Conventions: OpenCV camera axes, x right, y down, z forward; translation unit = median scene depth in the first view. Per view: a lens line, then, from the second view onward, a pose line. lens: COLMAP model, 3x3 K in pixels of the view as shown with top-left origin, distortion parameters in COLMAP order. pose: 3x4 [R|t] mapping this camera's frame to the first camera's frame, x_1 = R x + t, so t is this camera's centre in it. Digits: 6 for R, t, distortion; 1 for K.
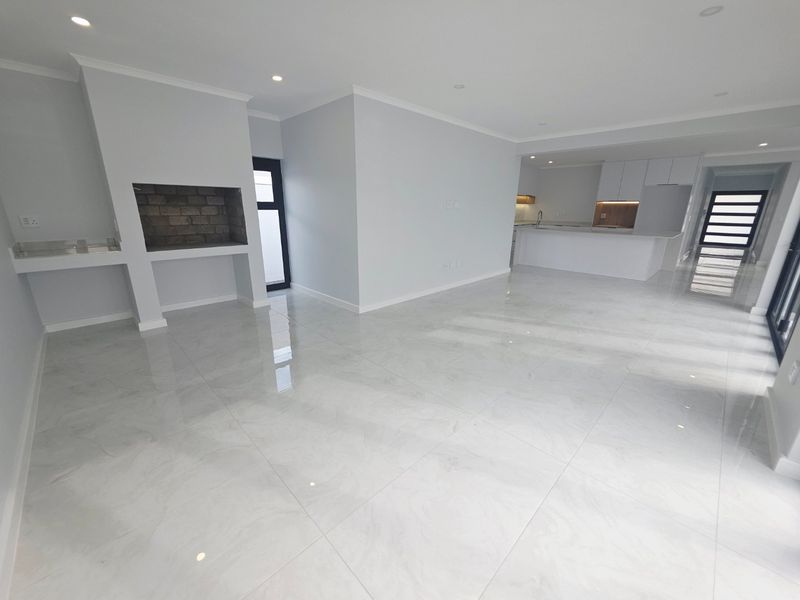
lens RADIAL K [[319.2, 0, 401.0], [0, 319.2, 301.5], [0, 0, 1]] dist [0.000474, 0.000725]
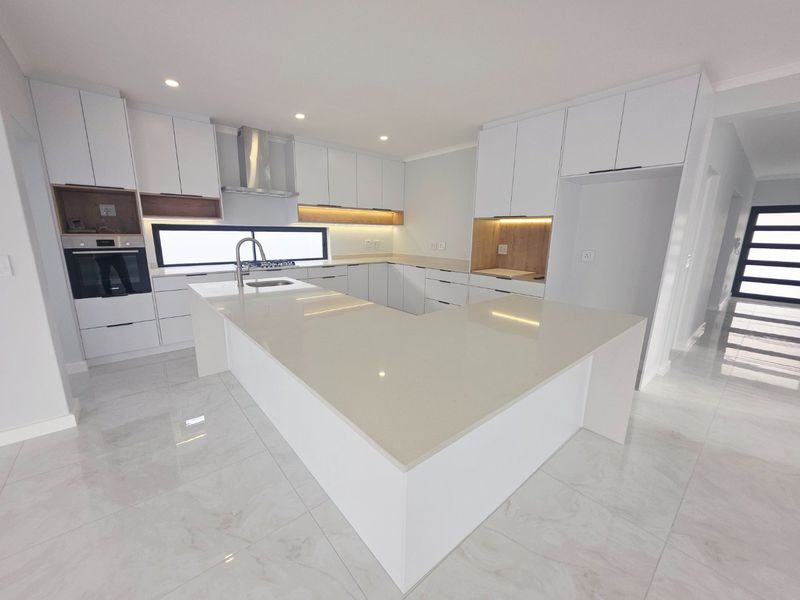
lens RADIAL K [[319.2, 0, 399.6], [0, 319.2, 300.6], [0, 0, 1]] dist [0.000474, 0.000725]
pose [[0.997179, 0.022550, -0.071587, 0.452311], [-0.028062, 0.996640, -0.076948, -0.133457], [0.069611, 0.078740, 0.994462, 0.461364]]
